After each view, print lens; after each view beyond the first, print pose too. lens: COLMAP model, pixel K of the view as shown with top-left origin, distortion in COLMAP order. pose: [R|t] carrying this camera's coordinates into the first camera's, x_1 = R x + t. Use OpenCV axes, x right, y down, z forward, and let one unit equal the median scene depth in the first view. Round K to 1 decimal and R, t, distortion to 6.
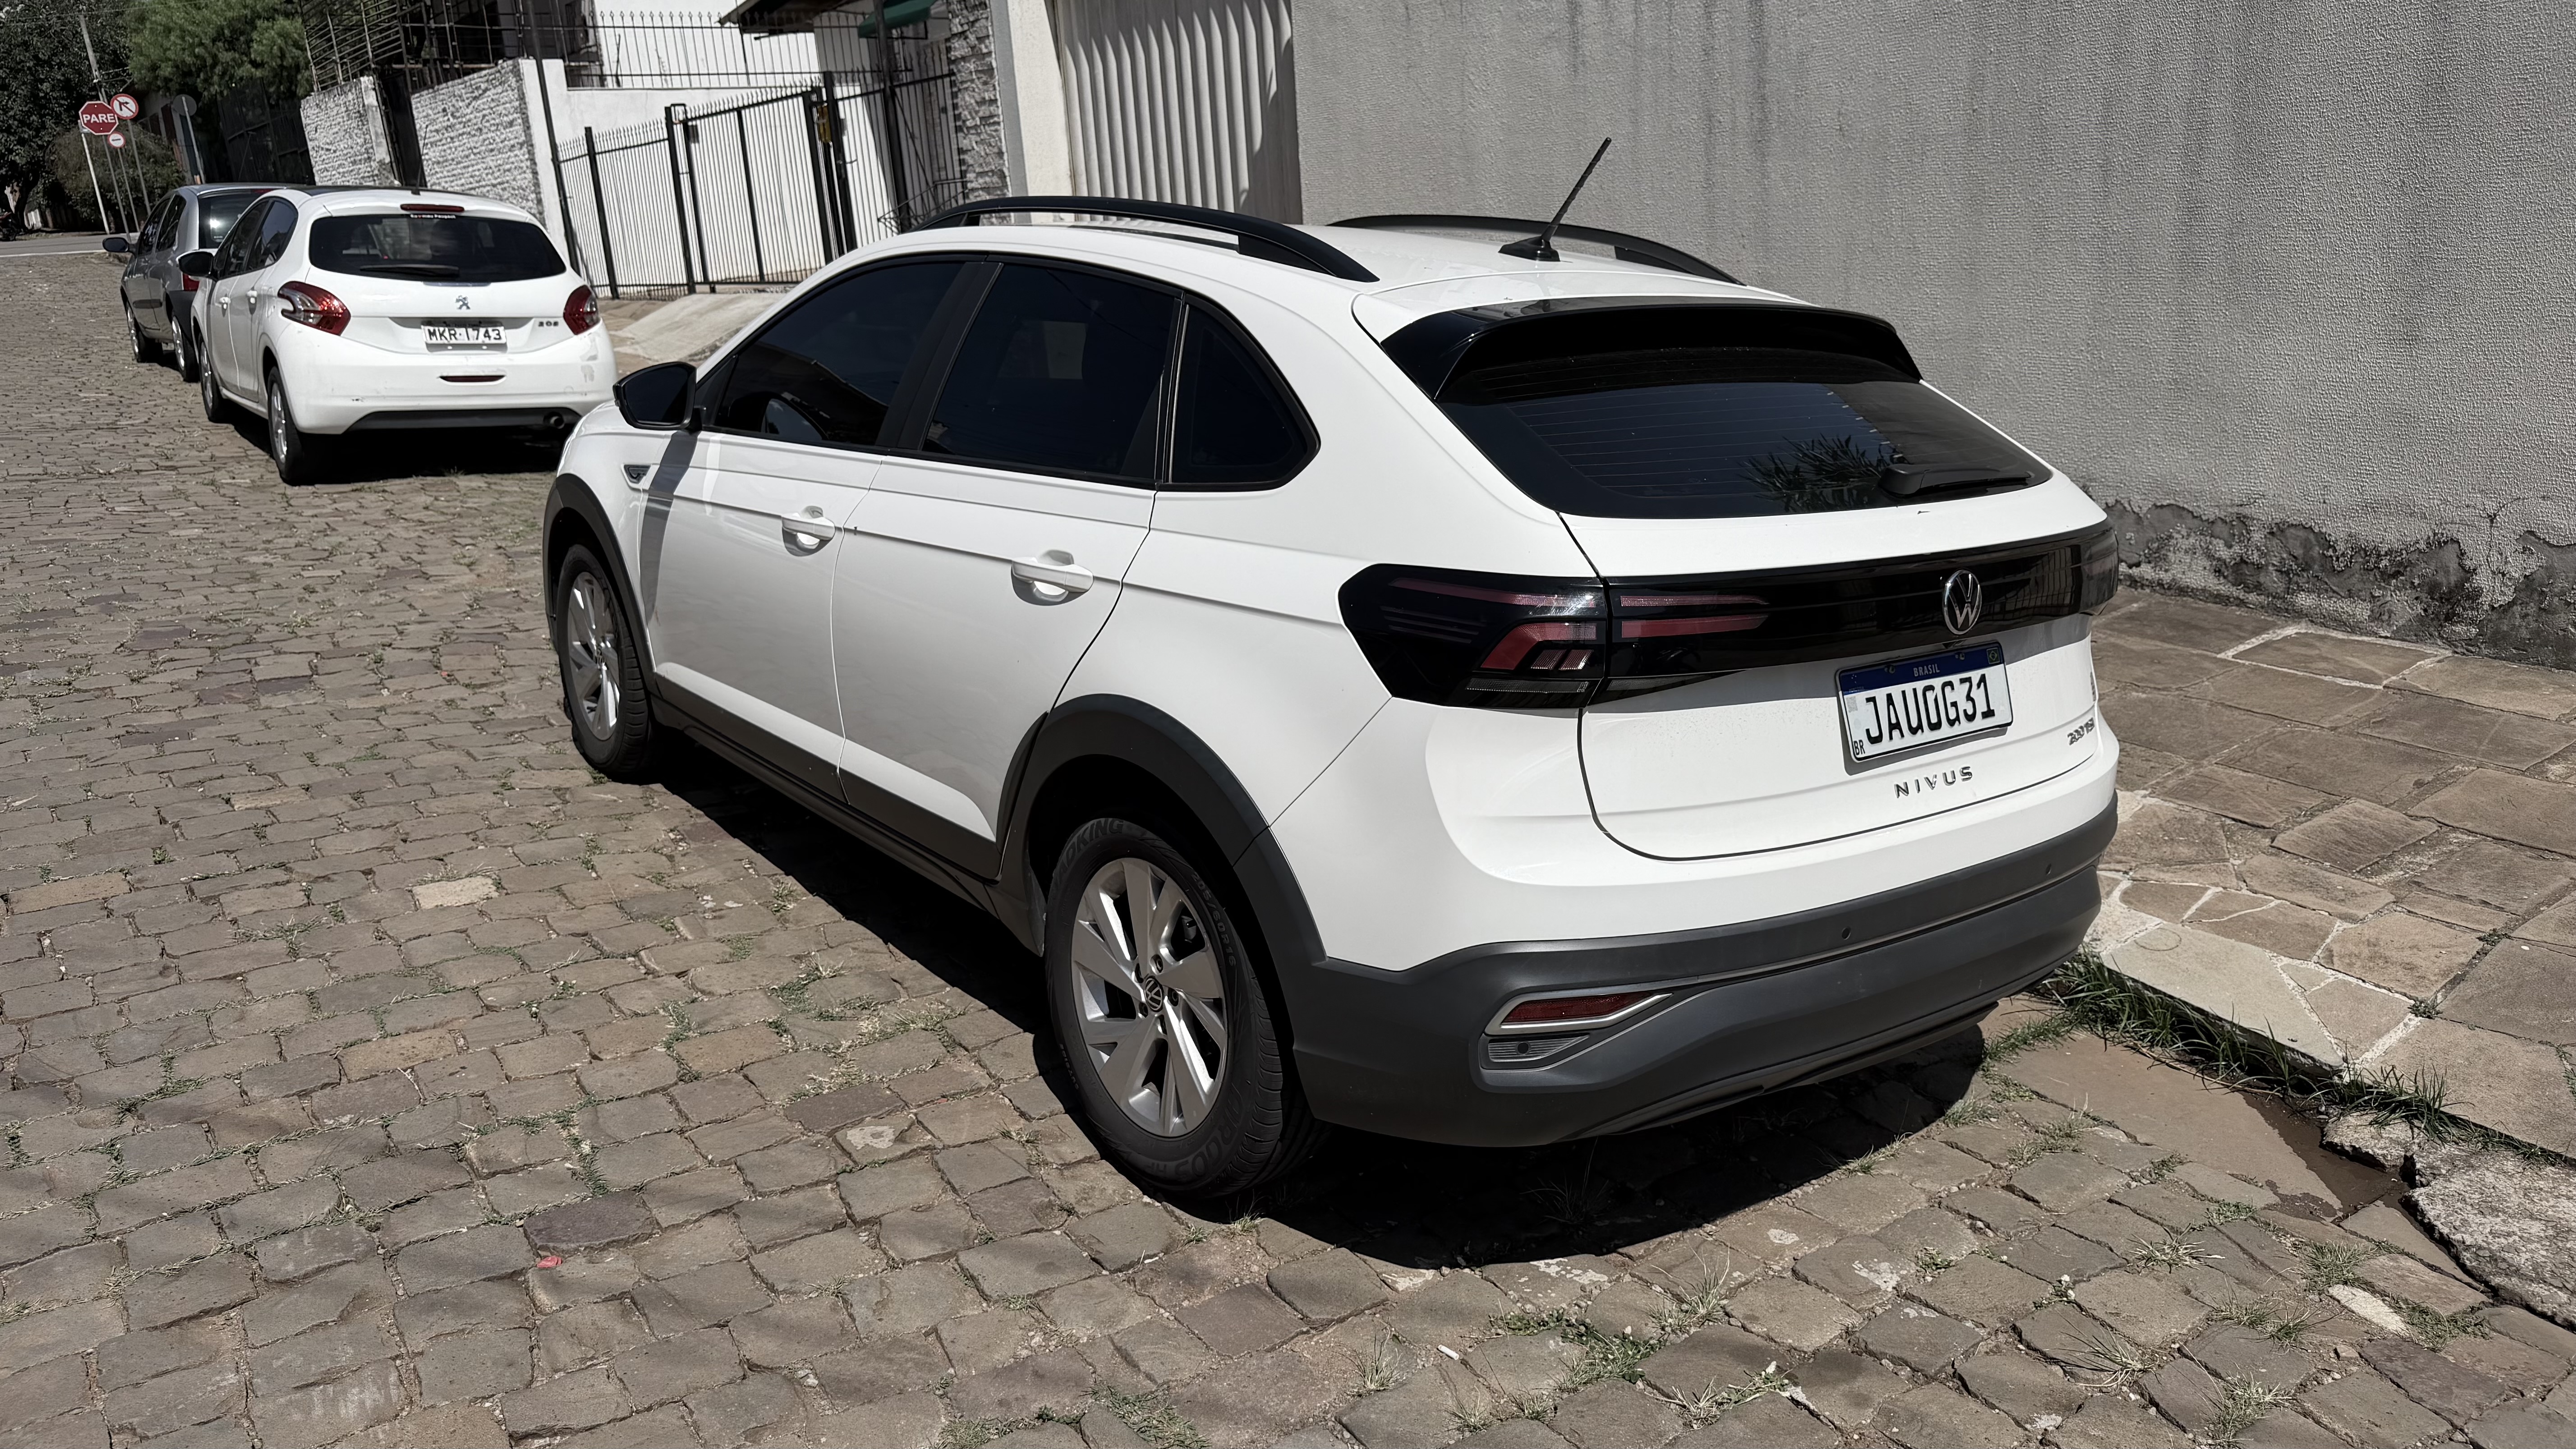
lens RADIAL K [[1838.9, 0, 1285.5], [0, 1838.9, 713.8], [0, 0, 1]] dist [-0.004720, -0.006434]
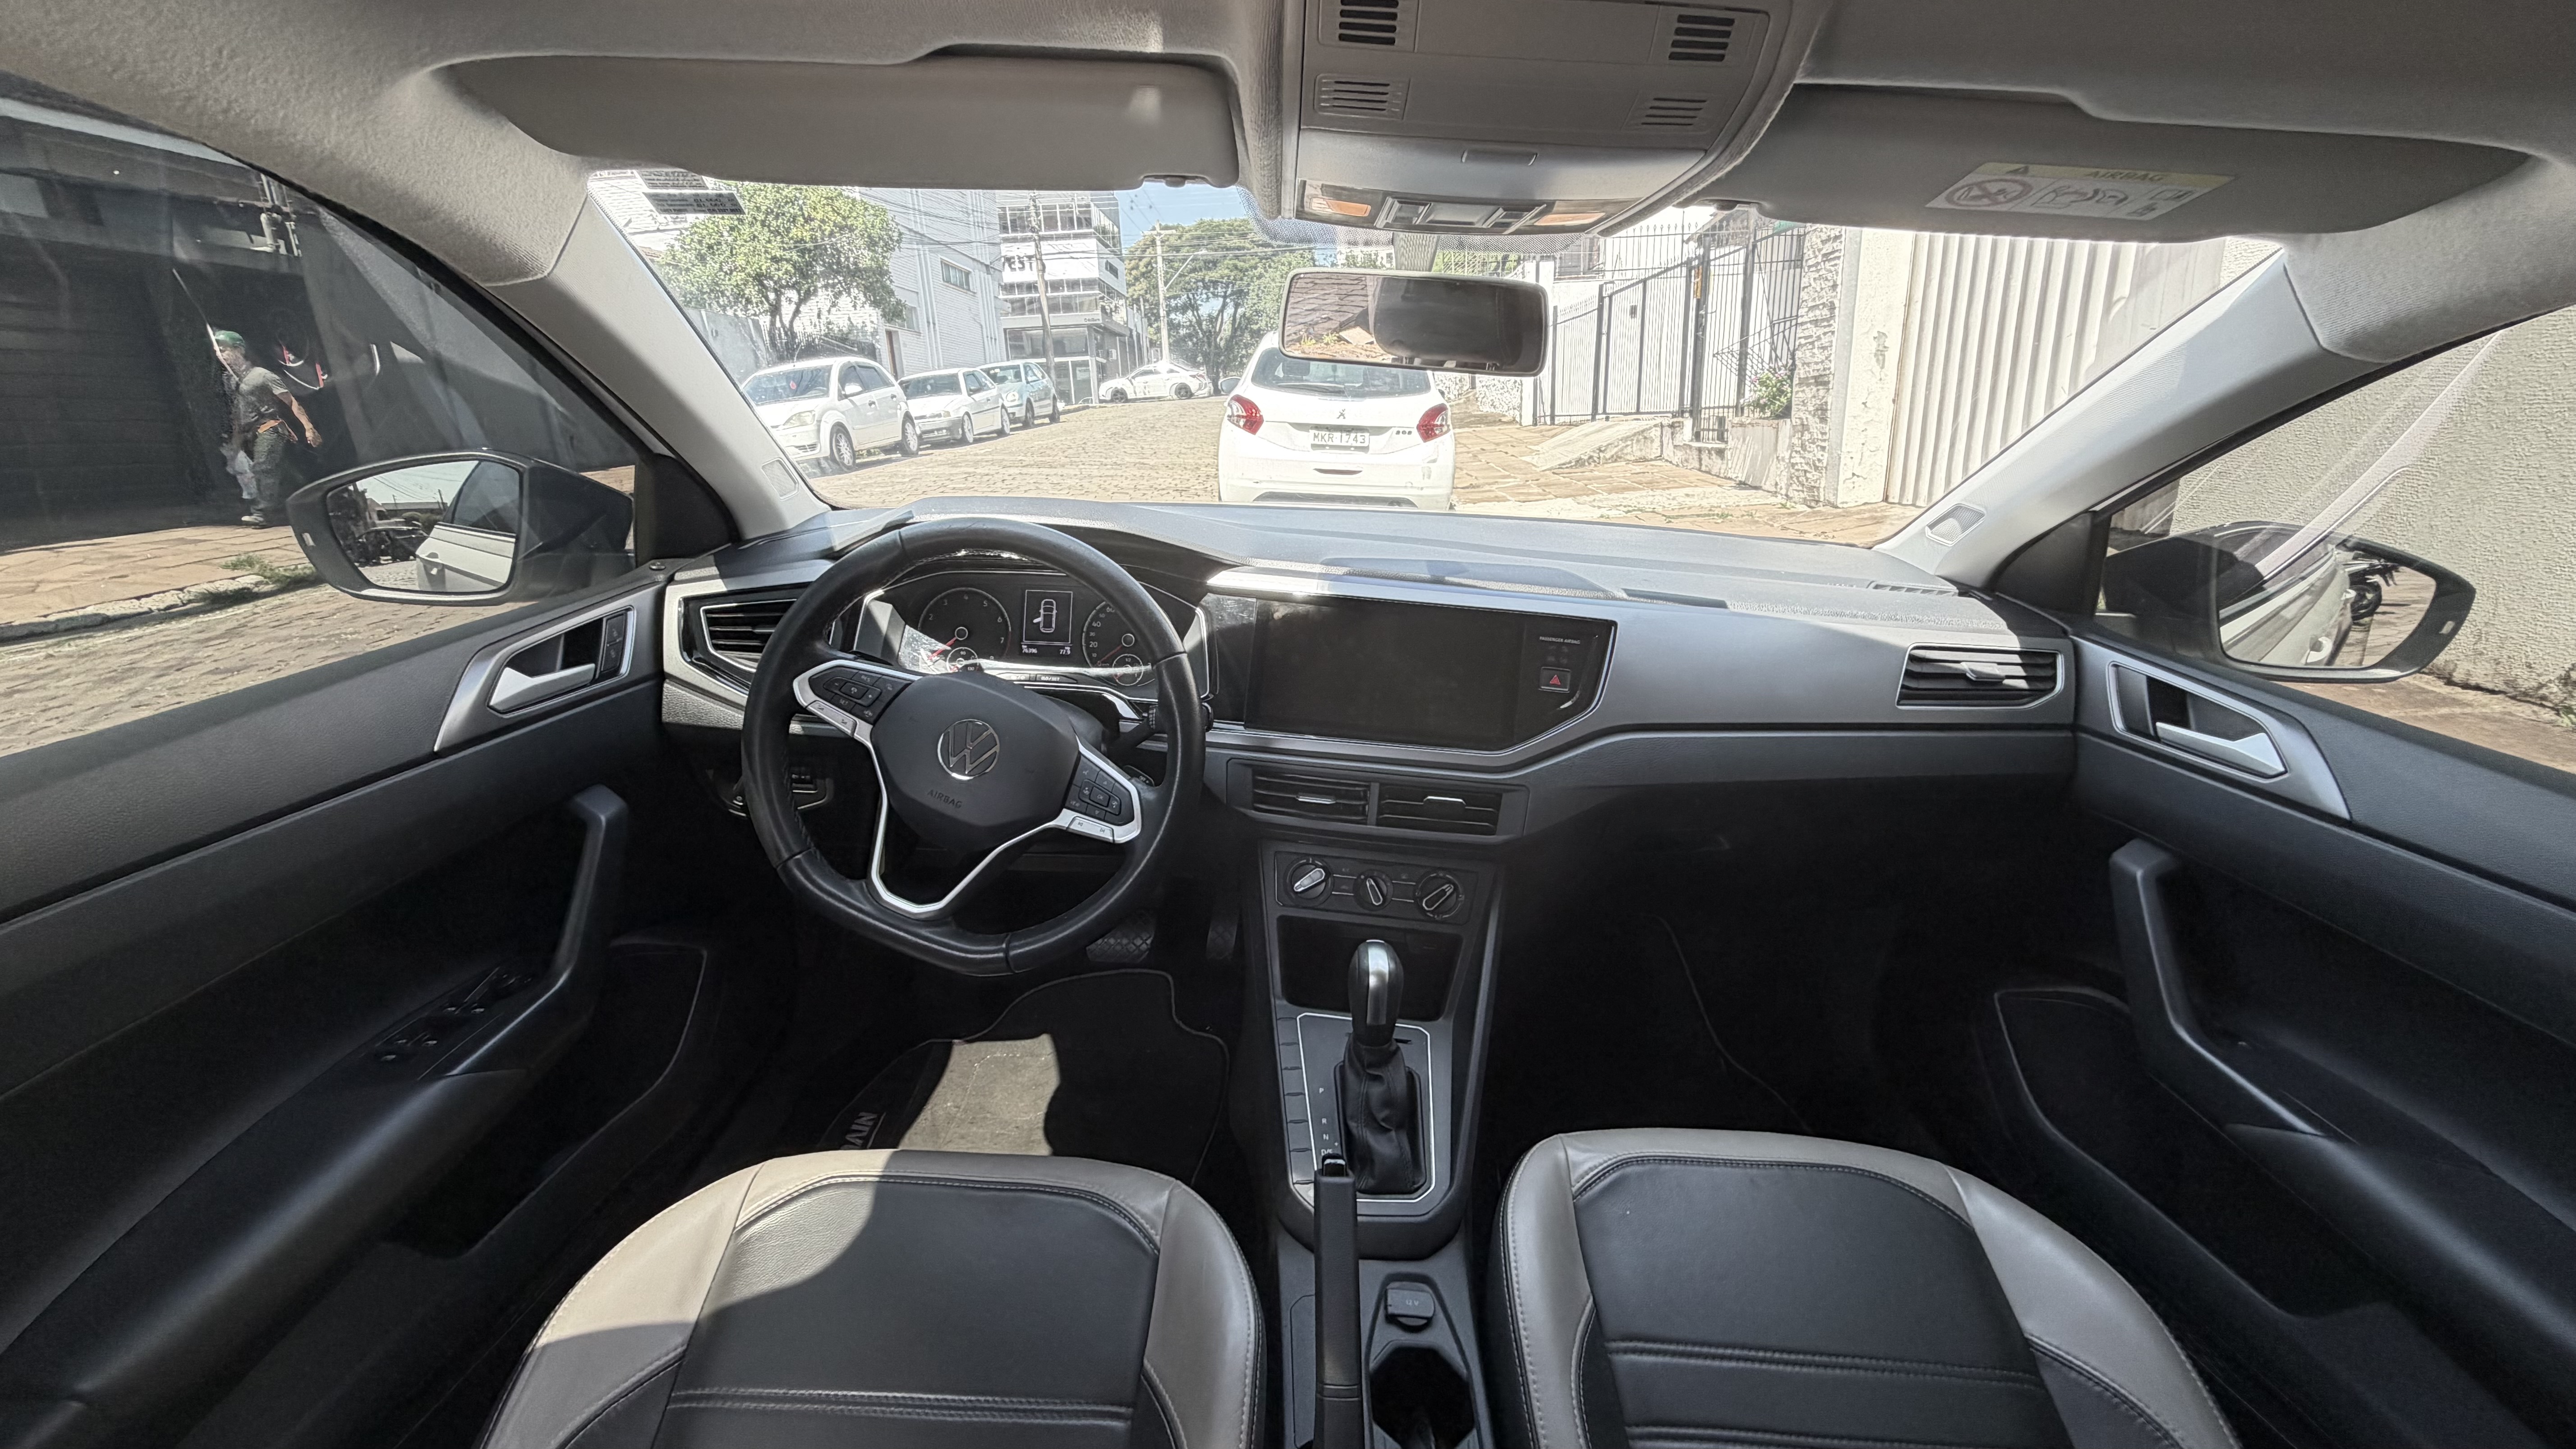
lens RADIAL K [[1031.3, 0, 1281.3], [0, 1031.3, 715.4], [0, 0, 1]] dist [0.003020, -0.000075]
pose [[0.789359, 0.190470, -0.583639, -0.013967], [-0.164674, 0.981508, 0.097595, -0.077925], [0.591435, 0.019073, 0.806127, 0.389194]]
